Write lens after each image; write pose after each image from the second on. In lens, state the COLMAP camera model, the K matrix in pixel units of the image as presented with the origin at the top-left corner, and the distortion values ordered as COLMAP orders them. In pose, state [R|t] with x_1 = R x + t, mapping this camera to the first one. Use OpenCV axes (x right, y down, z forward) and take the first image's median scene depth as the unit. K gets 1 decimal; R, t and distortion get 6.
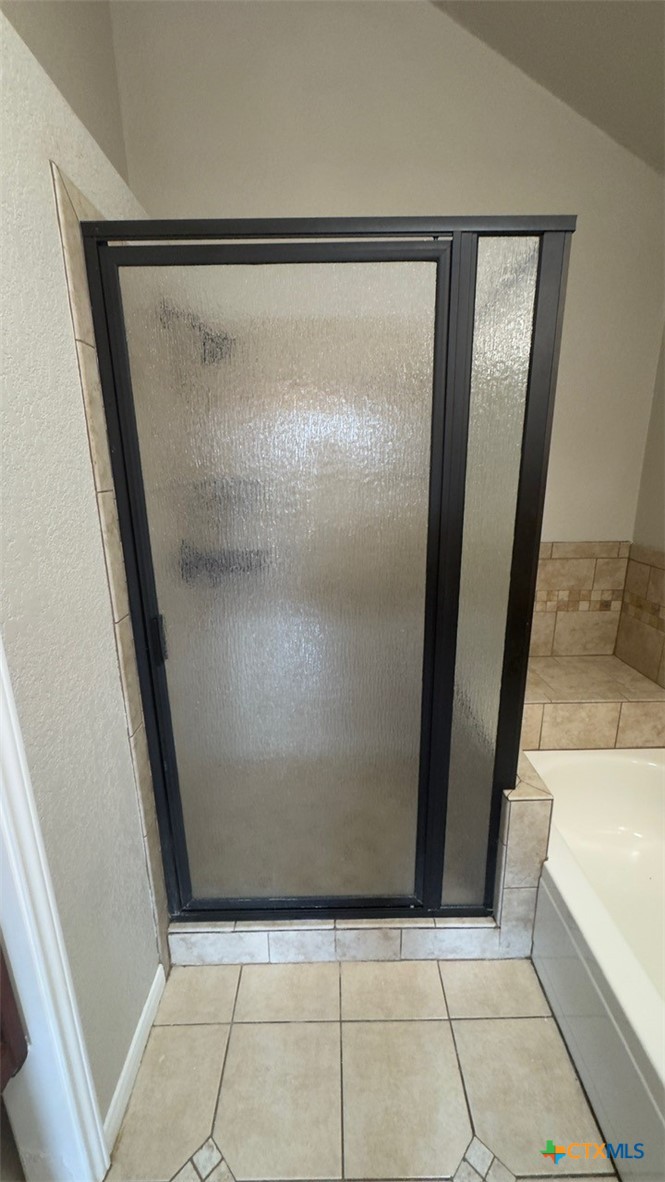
lens RADIAL K [[471.7, 0, 332.5], [0, 471.7, 591.0], [0, 0, 1]] dist [-0.000817, -0.000319]
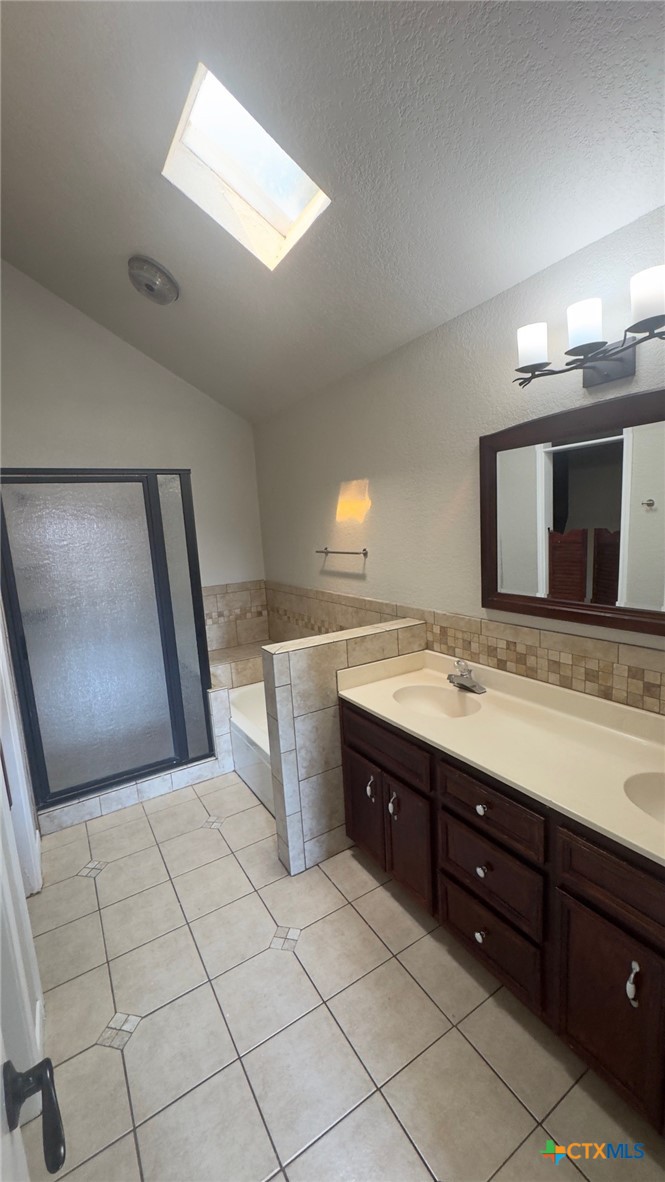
lens RADIAL K [[471.7, 0, 332.5], [0, 471.7, 591.0], [0, 0, 1]] dist [-0.000817, -0.000319]
pose [[0.851301, -0.113028, 0.512359, -0.212943], [0.182194, 0.979437, -0.086655, 0.242742], [-0.492029, 0.167119, 0.854388, -1.208620]]
